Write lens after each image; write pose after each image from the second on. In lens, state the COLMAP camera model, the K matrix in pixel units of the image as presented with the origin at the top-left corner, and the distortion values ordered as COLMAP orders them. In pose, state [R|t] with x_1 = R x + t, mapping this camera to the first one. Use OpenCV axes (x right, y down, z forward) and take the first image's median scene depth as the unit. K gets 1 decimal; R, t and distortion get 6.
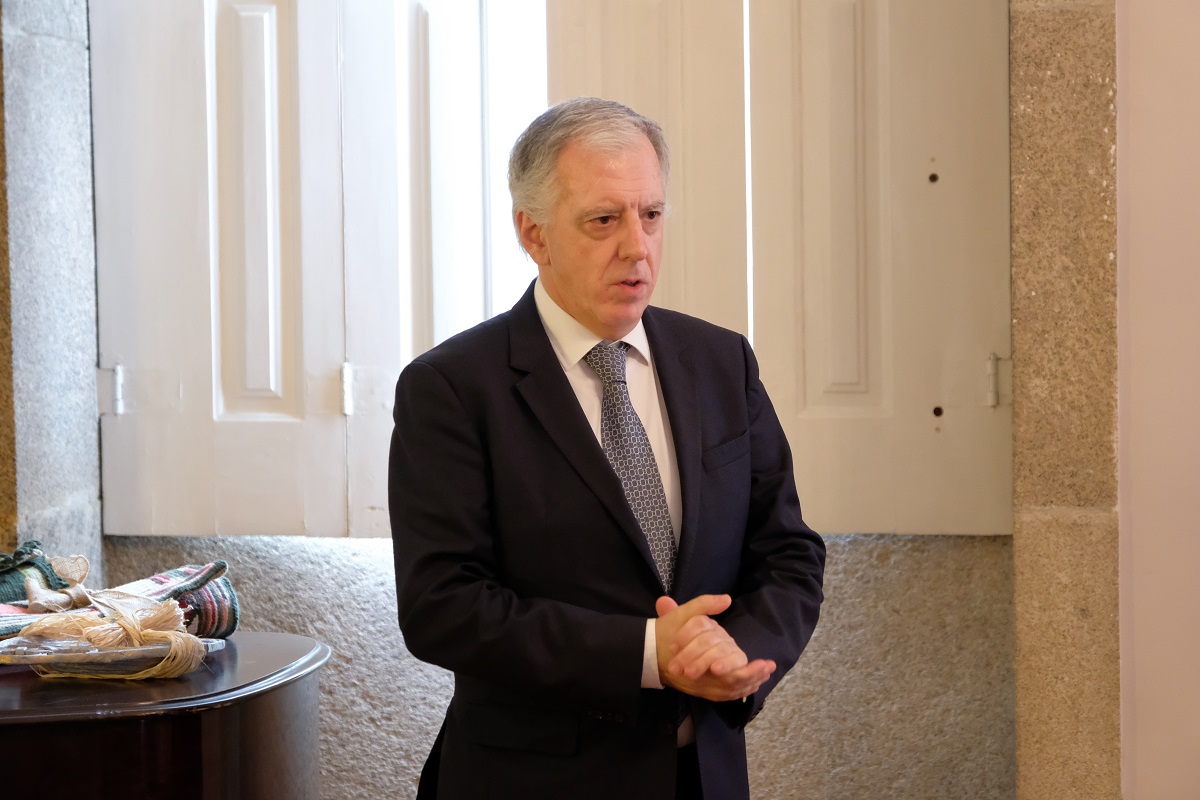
lens RADIAL K [[3041.9, 0, 600.4], [0, 3041.9, 399.6], [0, 0, 1]] dist [0.046612, 0.000000]
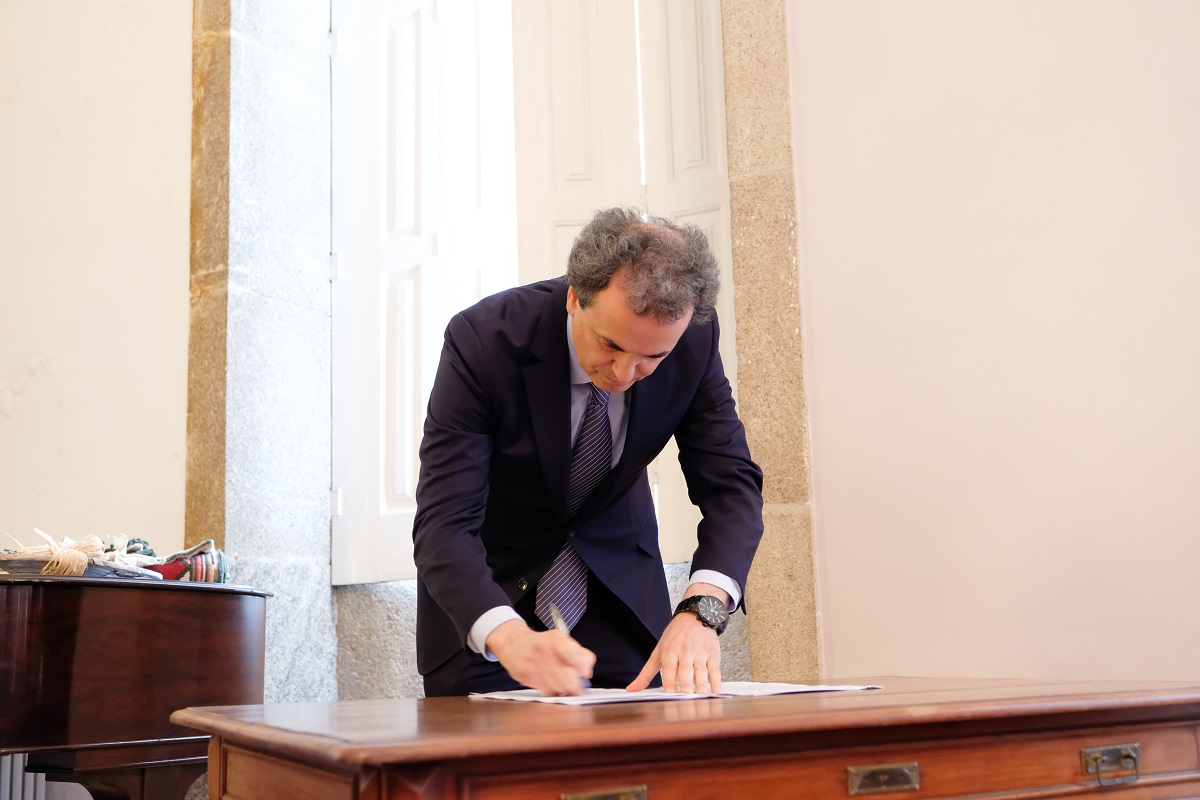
lens RADIAL K [[1356.6, 0, 593.5], [0, 1356.6, 424.0], [0, 0, 1]] dist [-0.002838, 0.000000]
pose [[0.932759, -0.069657, -0.353707, 0.302407], [-0.002434, 0.979916, -0.199397, 0.126411], [0.360493, 0.186851, 0.913856, 0.375704]]
